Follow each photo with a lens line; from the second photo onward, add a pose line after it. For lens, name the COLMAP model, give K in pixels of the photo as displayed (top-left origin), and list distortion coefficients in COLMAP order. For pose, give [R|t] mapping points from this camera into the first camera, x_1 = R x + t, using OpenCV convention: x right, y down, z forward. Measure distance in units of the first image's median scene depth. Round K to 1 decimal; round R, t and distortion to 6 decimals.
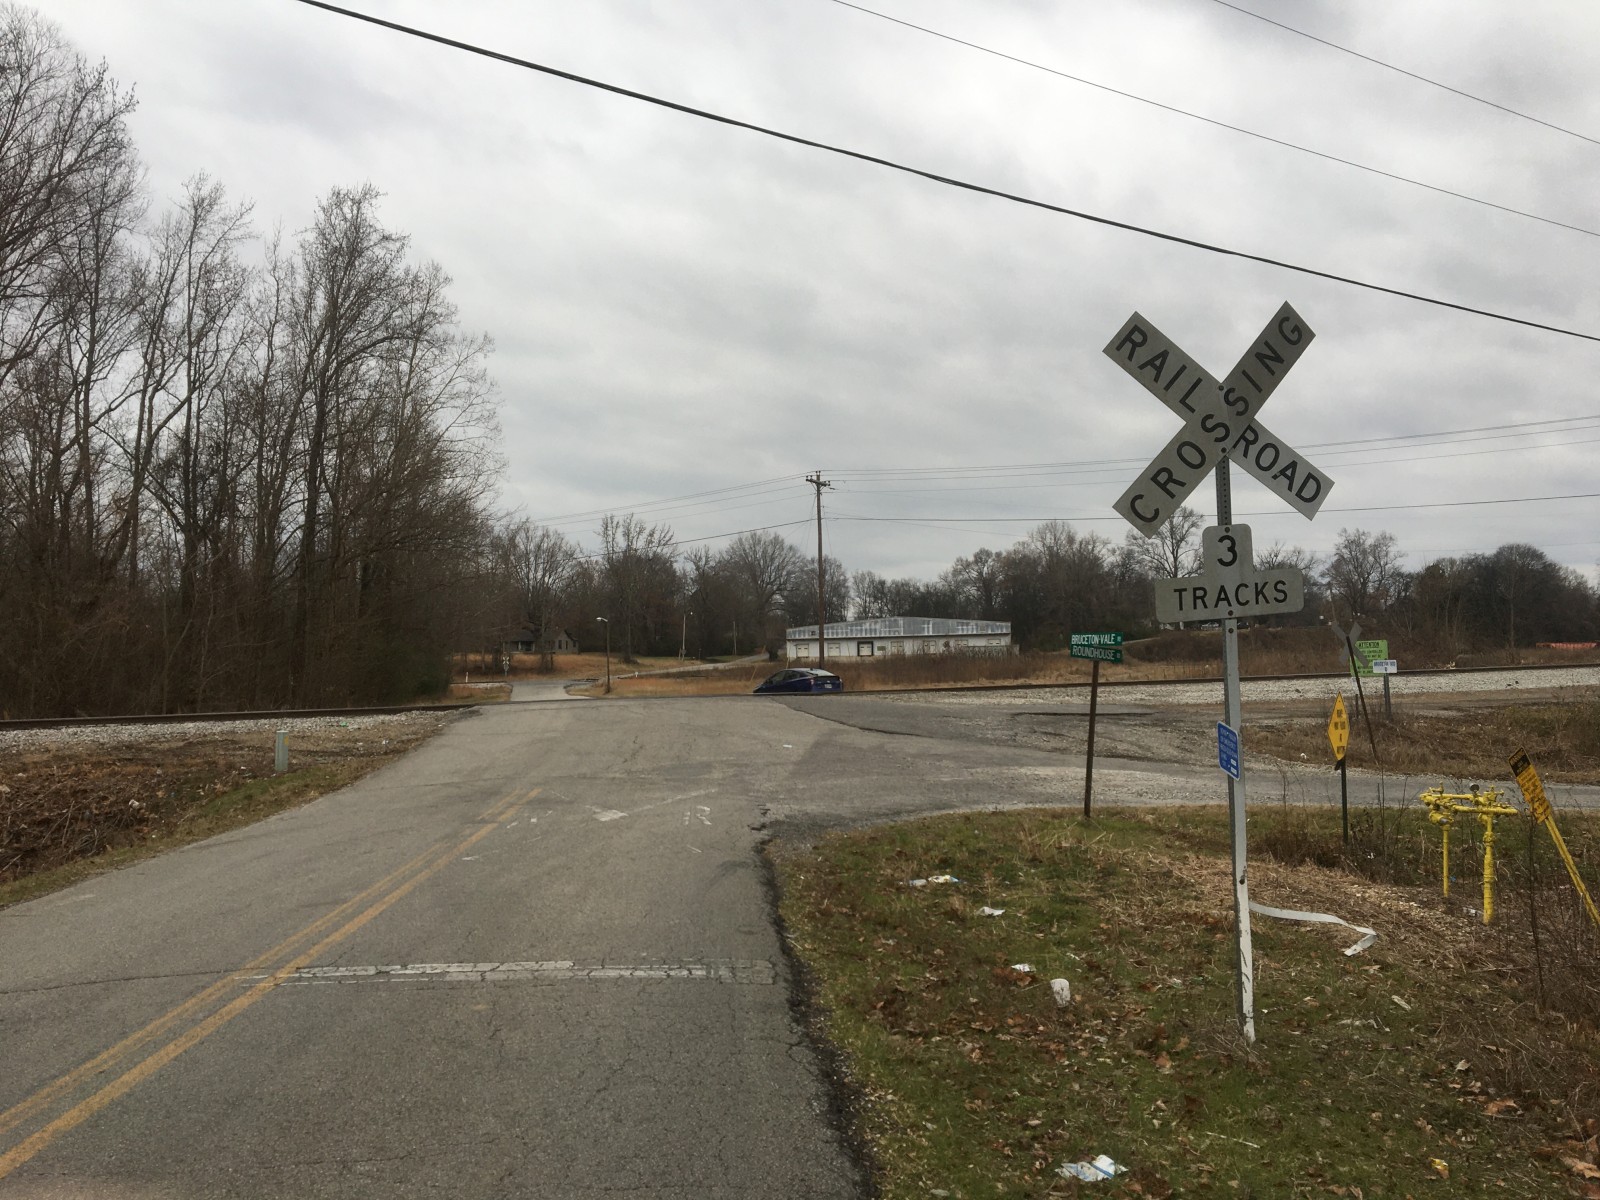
lens RADIAL K [[1357.3, 0, 757.6], [0, 1357.3, 592.8], [0, 0, 1]] dist [0.098230, -0.169601]
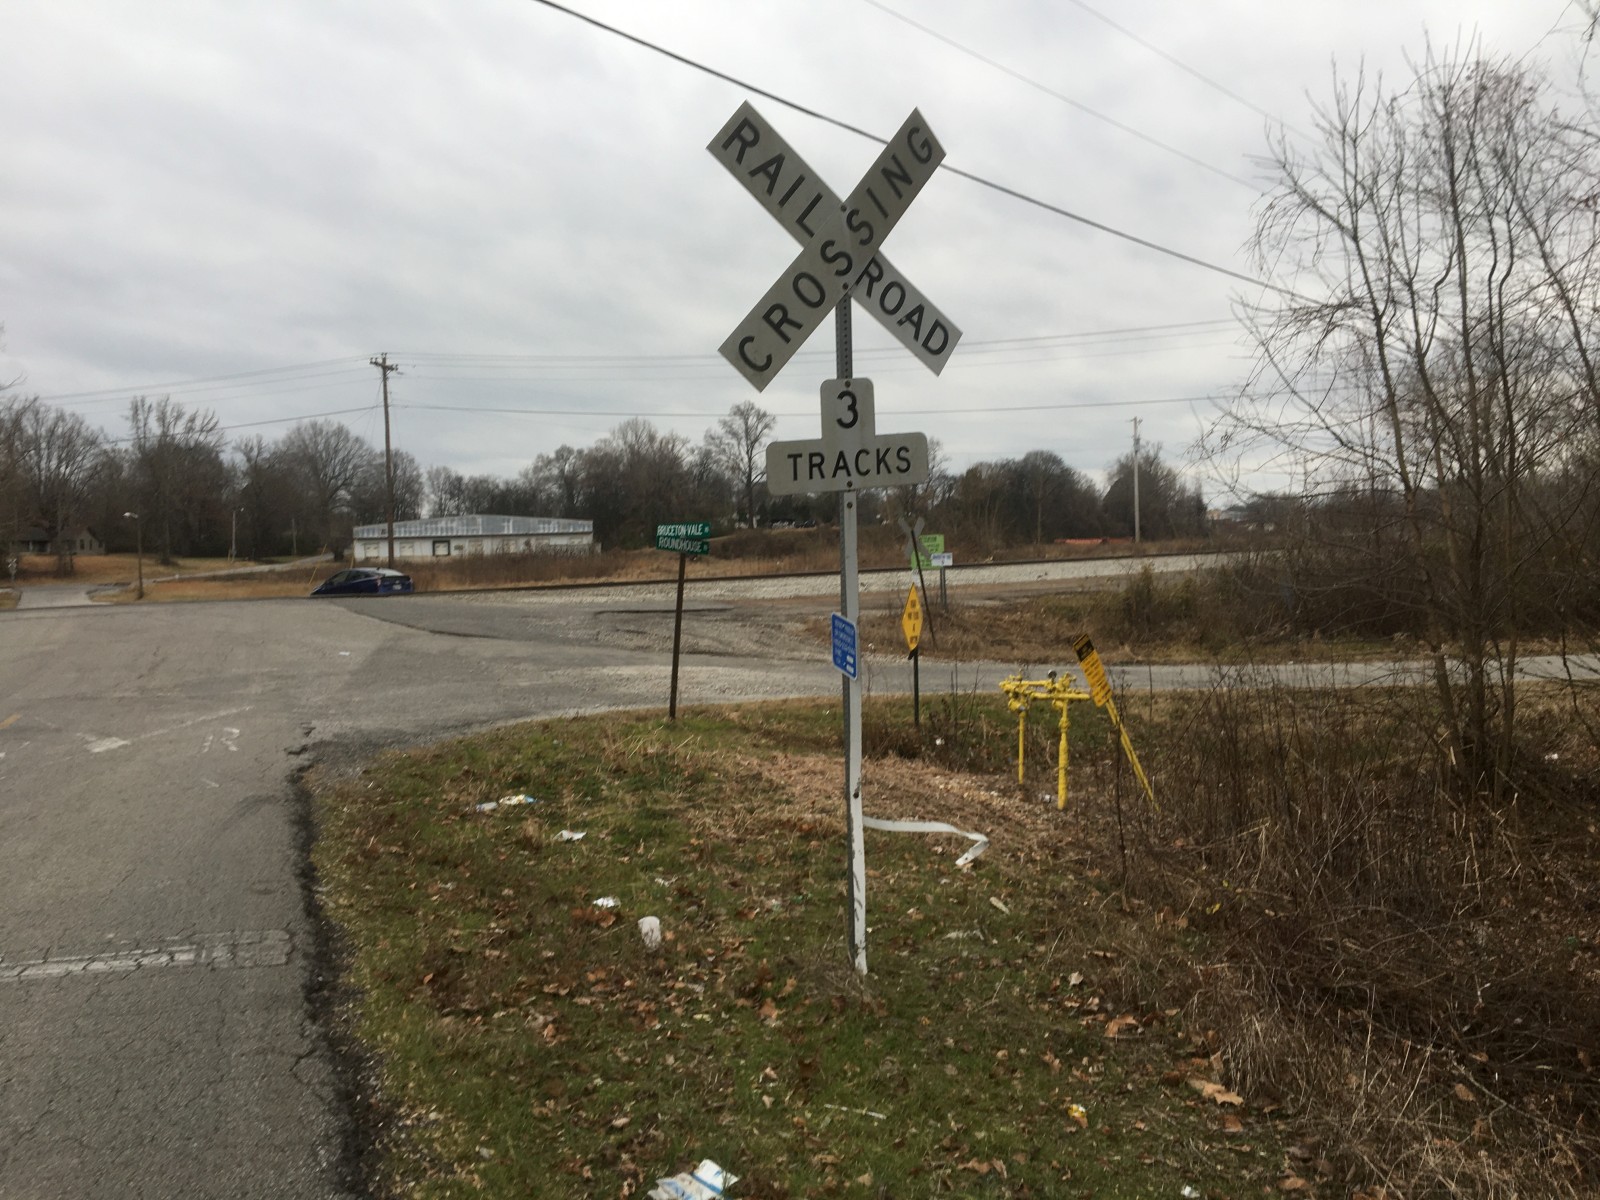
lens RADIAL K [[1357.3, 0, 757.6], [0, 1357.3, 592.8], [0, 0, 1]] dist [0.098230, -0.169601]
pose [[0.954019, -0.015117, 0.299366, 0.026722], [-0.006742, 0.997393, 0.071850, 0.014980], [-0.299672, -0.070565, 0.951429, 0.147515]]
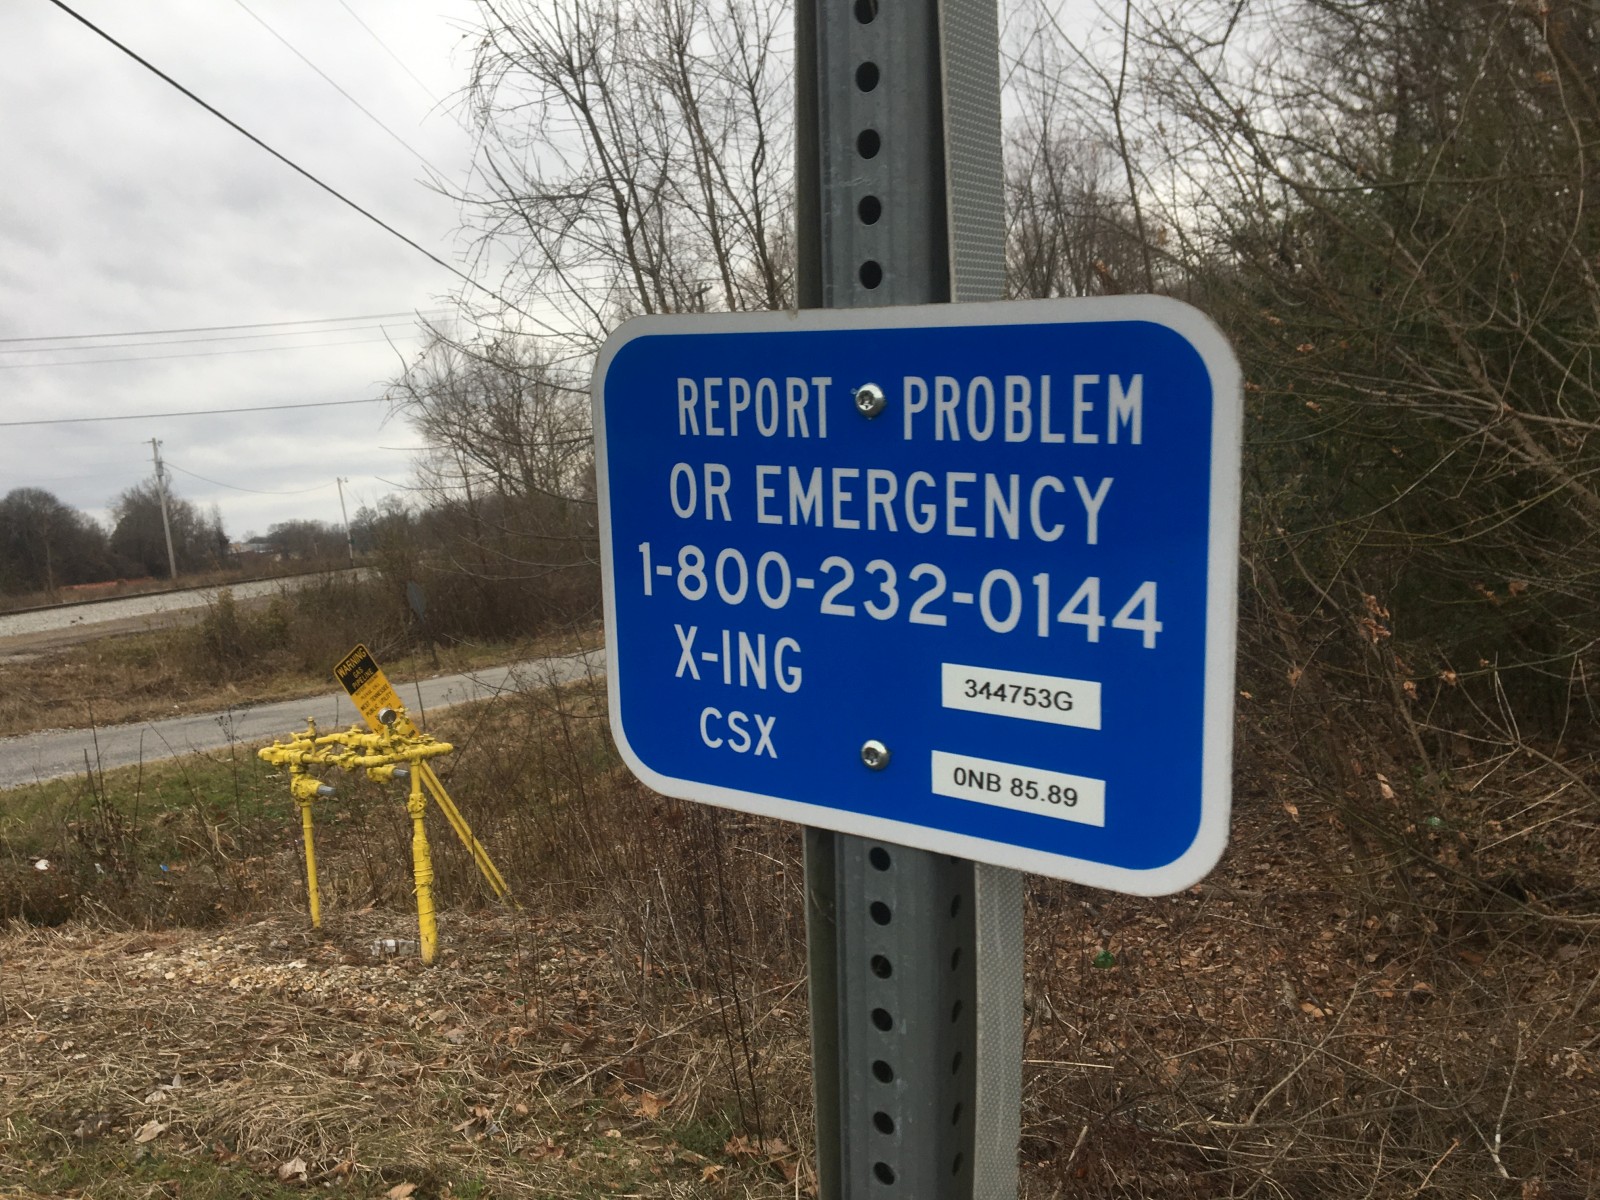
lens RADIAL K [[1306.5, 0, 793.0], [0, 1306.5, 615.4], [0, 0, 1]] dist [0.079008, -0.127272]
pose [[0.506302, -0.099891, 0.856551, 0.189510], [0.055930, 0.994981, 0.082975, 0.077658], [-0.860541, 0.005897, 0.509348, 0.681231]]
